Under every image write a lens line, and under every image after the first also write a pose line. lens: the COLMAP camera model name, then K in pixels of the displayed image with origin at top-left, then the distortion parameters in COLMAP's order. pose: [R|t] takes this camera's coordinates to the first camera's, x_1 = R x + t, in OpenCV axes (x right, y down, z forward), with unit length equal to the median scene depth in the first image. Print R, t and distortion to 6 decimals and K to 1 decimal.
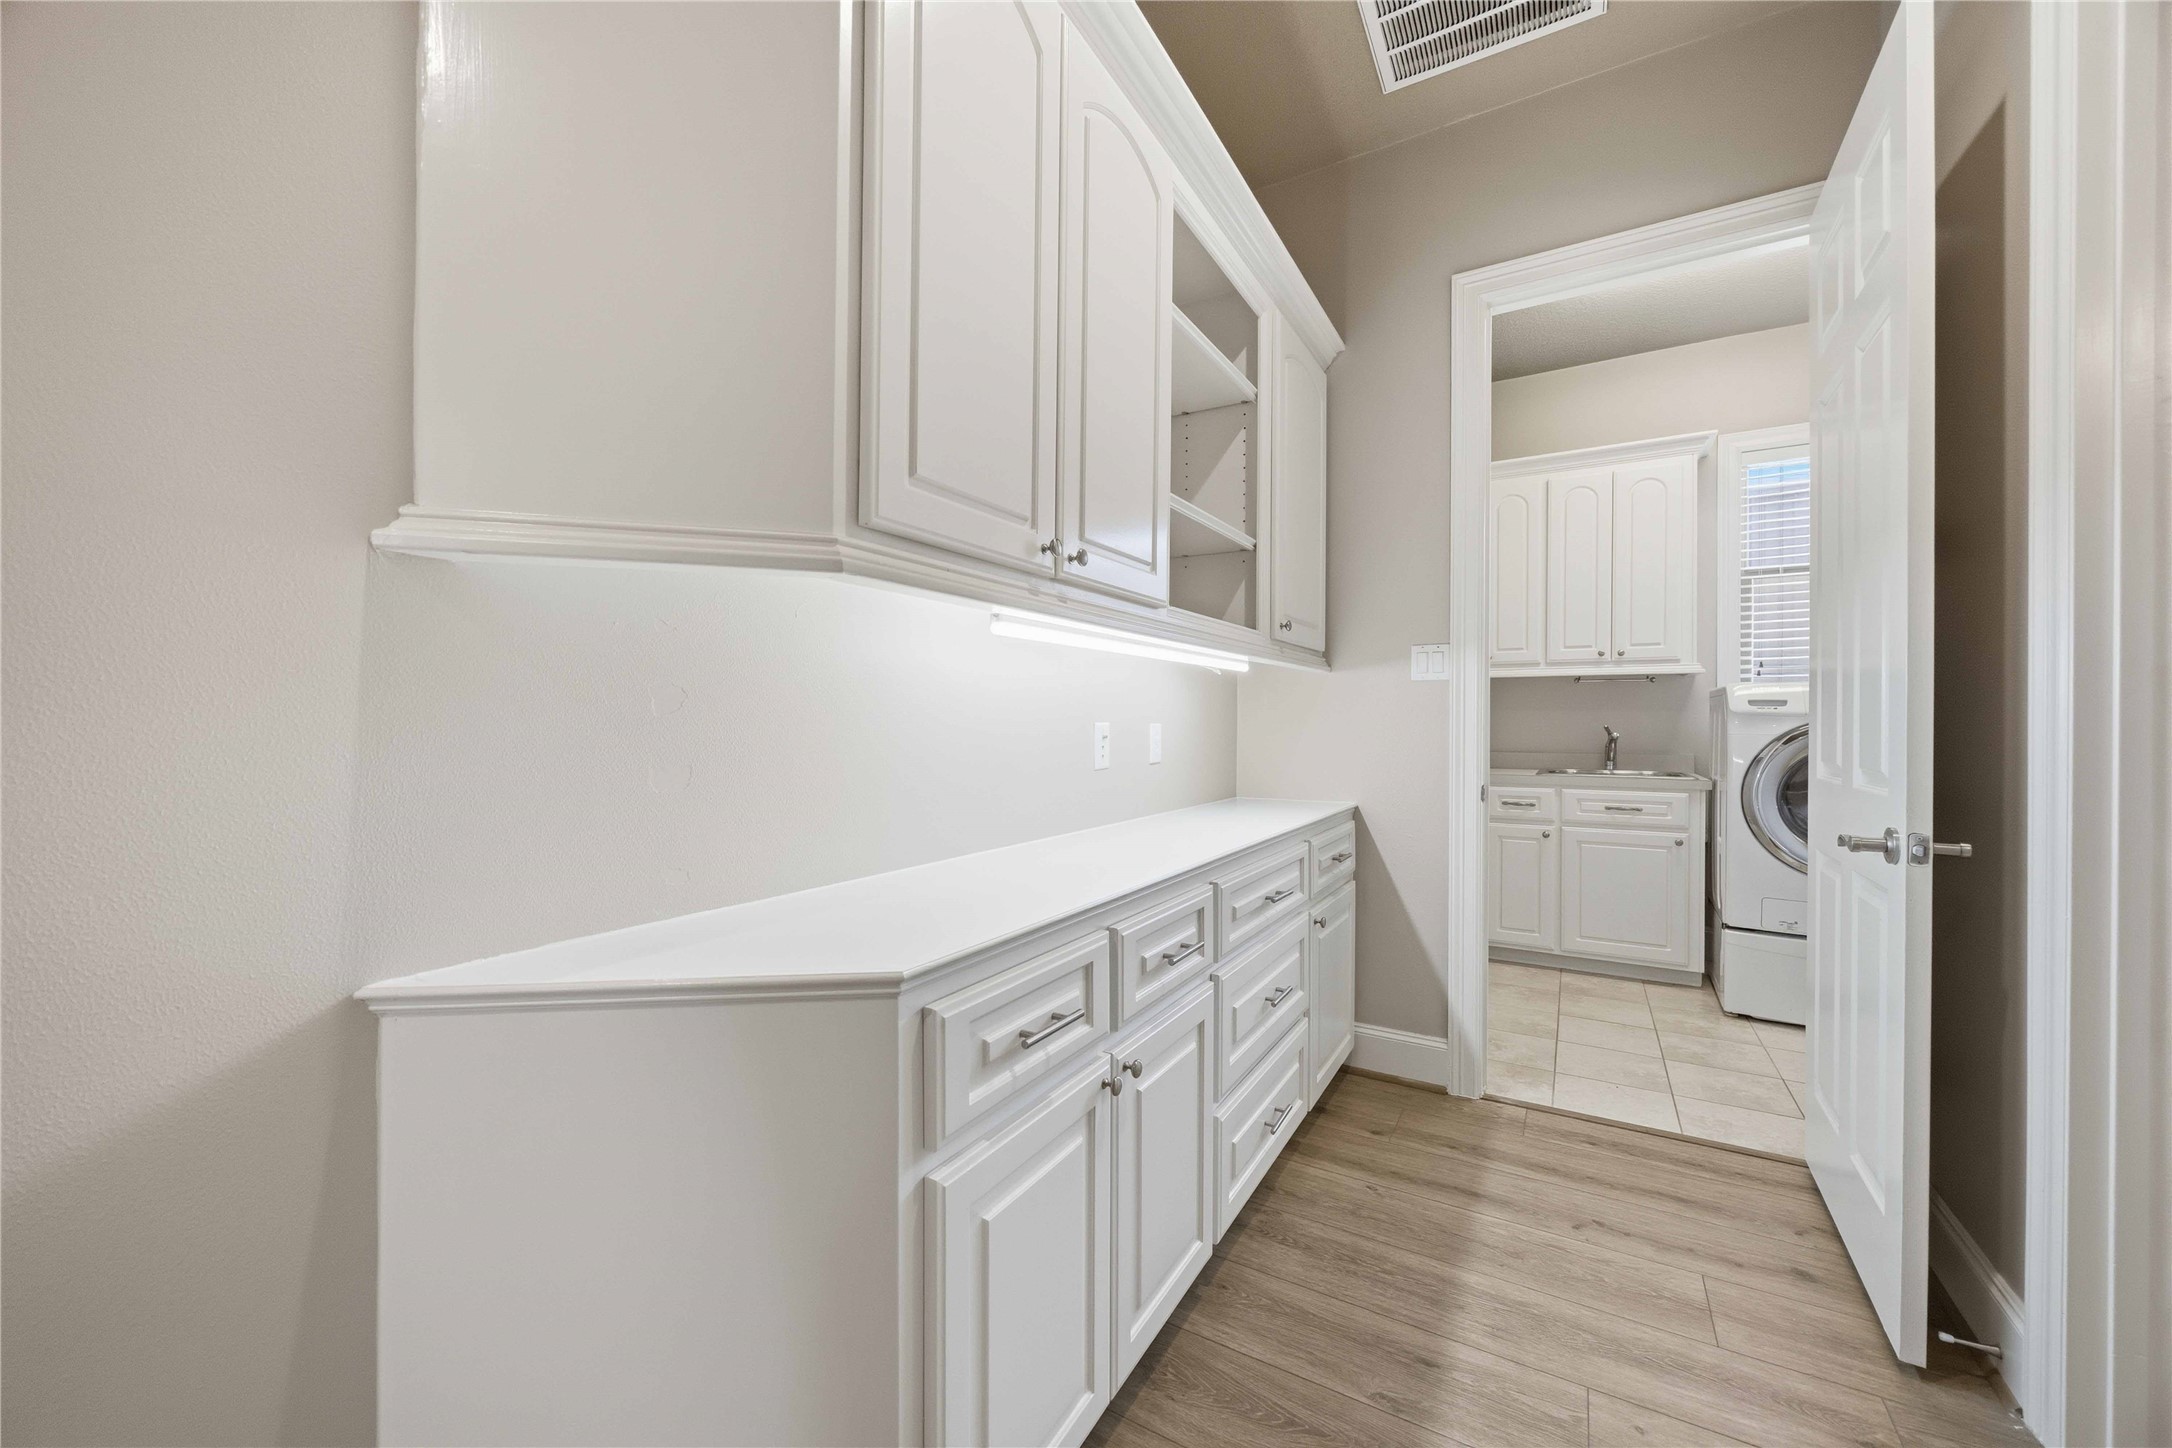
lens RADIAL K [[825.1, 0, 1083.3], [0, 825.1, 721.5], [0, 0, 1]] dist [0.001984, -0.000145]
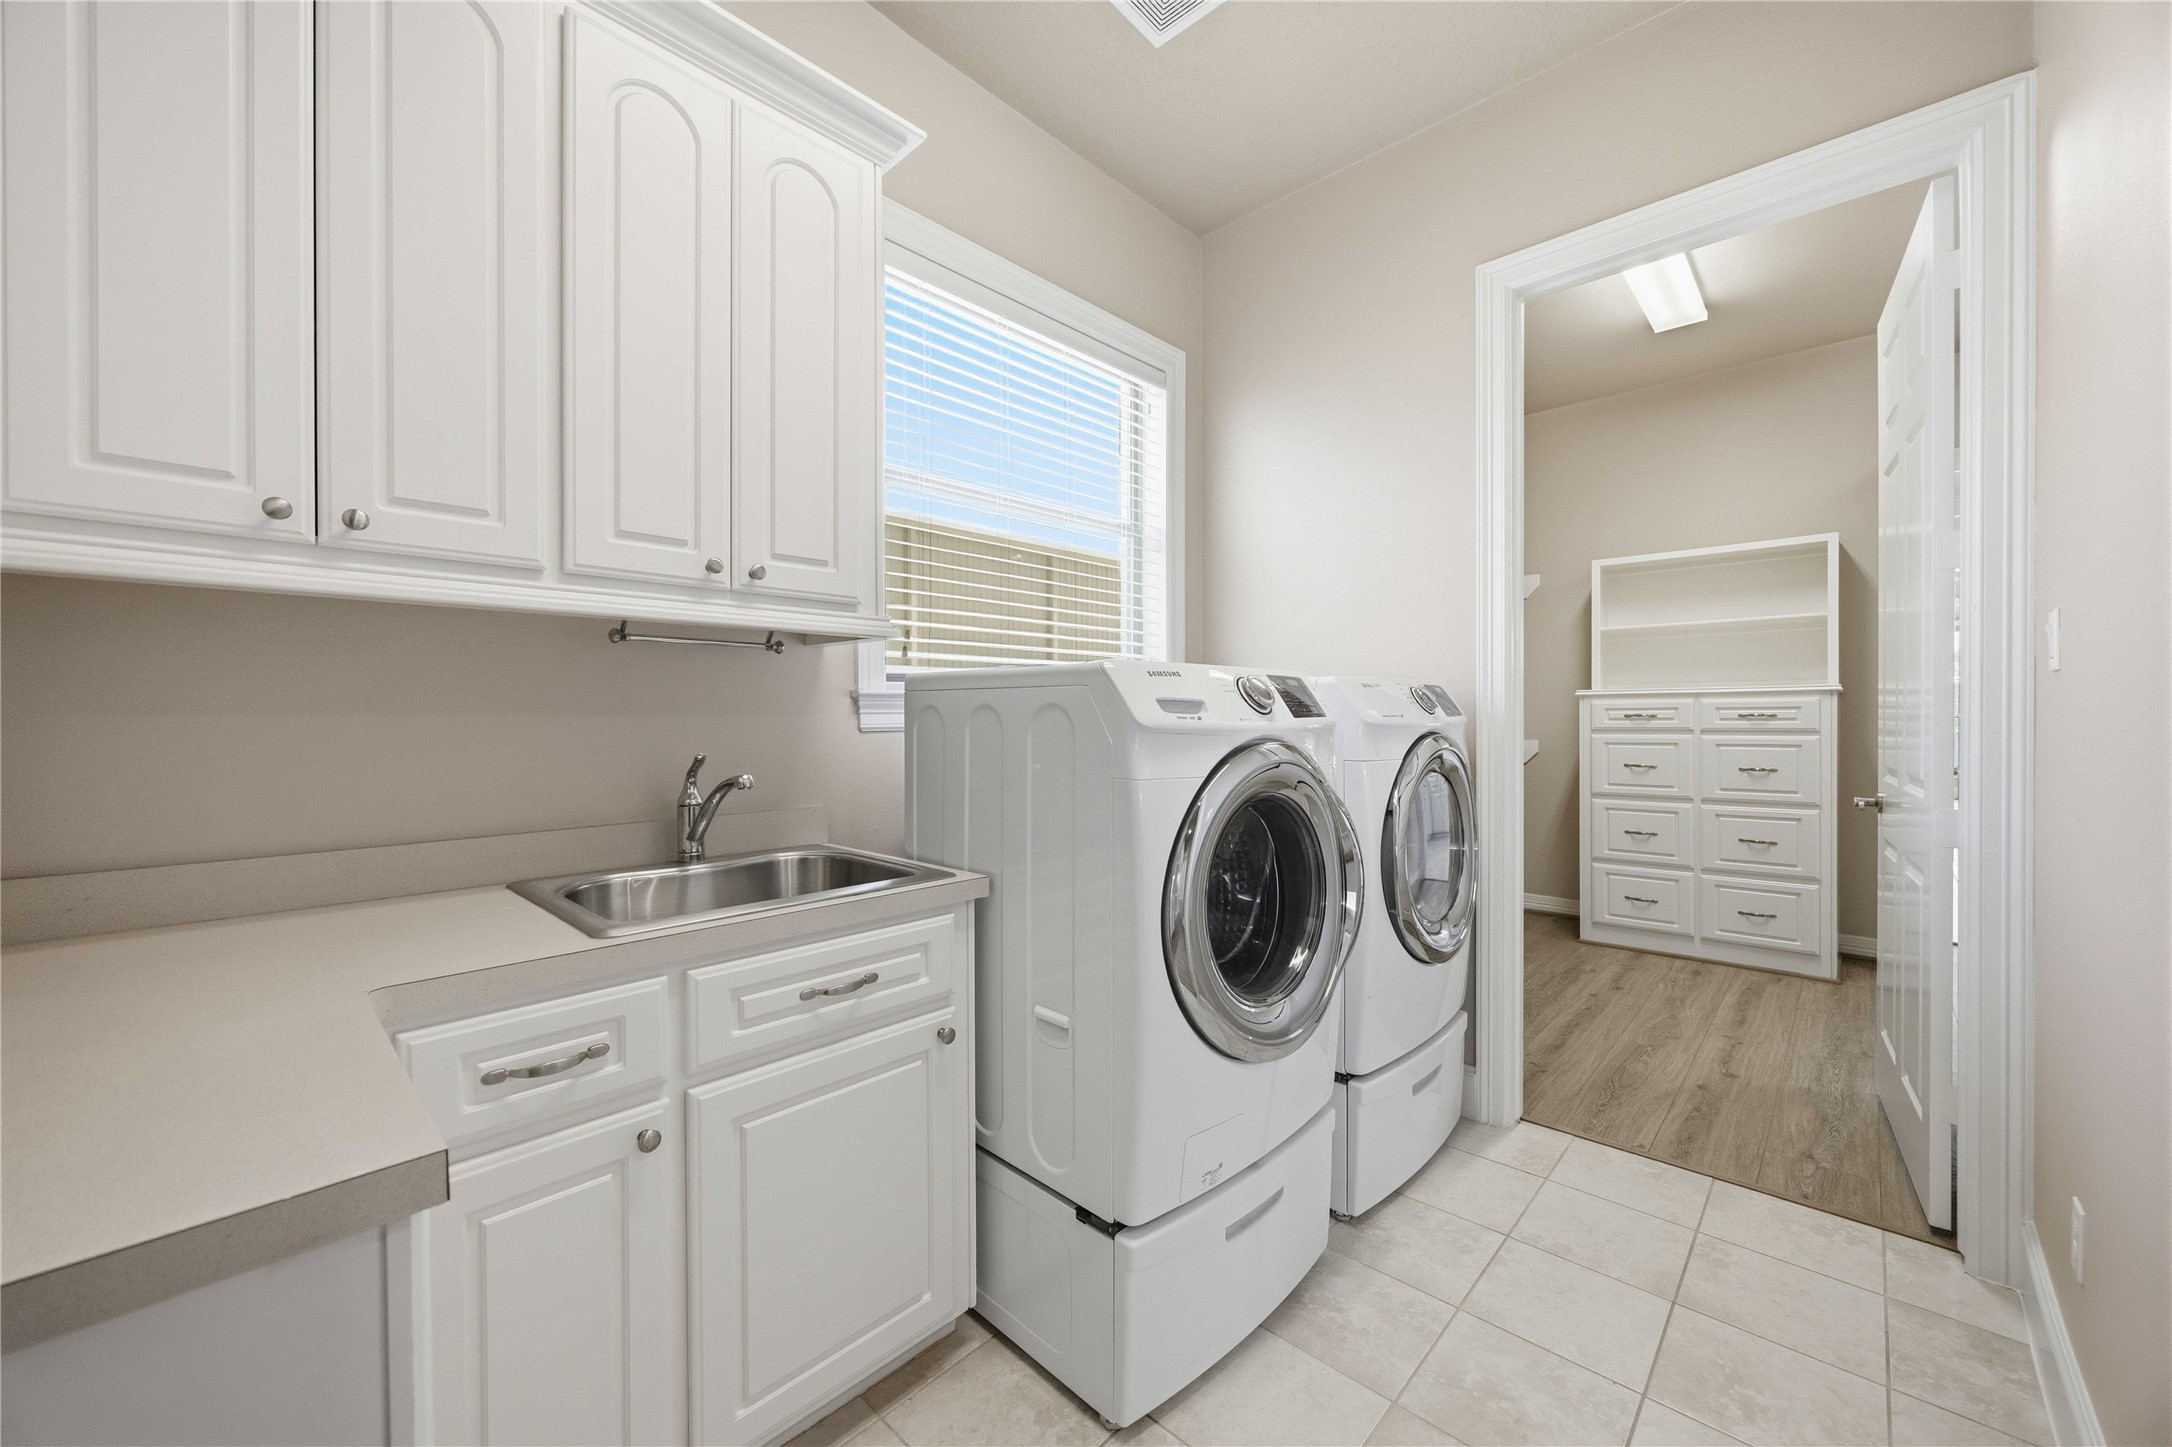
lens RADIAL K [[825.1, 0, 1082.3], [0, 825.1, 720.7], [0, 0, 1]] dist [0.001984, -0.000145]
pose [[0.225565, -0.011807, 0.974157, 0.308921], [0.004262, 0.999929, 0.011132, -0.015924], [-0.974219, 0.001641, 0.225599, 0.780482]]
